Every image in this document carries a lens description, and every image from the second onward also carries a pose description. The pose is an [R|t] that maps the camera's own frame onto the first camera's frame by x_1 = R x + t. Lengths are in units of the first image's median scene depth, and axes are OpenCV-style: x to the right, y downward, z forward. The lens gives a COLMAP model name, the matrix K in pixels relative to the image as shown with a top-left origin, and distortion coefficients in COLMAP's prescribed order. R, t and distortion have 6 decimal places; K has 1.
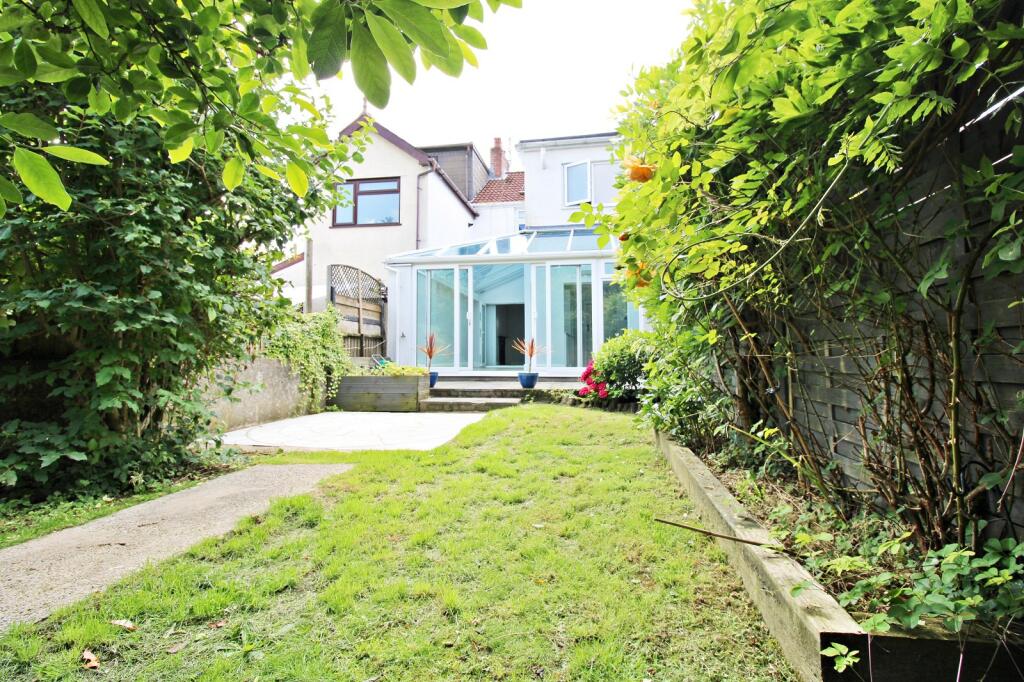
lens RADIAL K [[473.3, 0, 517.9], [0, 473.3, 328.0], [0, 0, 1]] dist [0.003182, -0.012928]
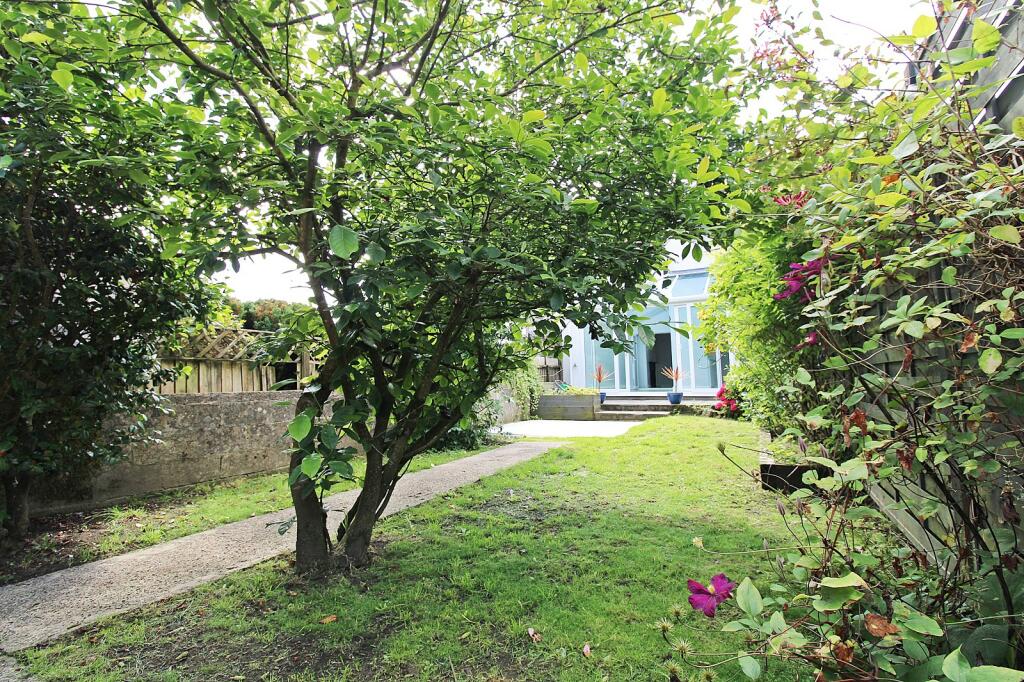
lens RADIAL K [[473.3, 0, 517.9], [0, 473.3, 328.0], [0, 0, 1]] dist [0.003182, -0.012928]
pose [[0.953485, -0.046111, -0.297893, 0.006210], [0.030895, 0.997976, -0.055586, -0.026092], [0.299854, 0.043797, 0.952979, -0.411964]]
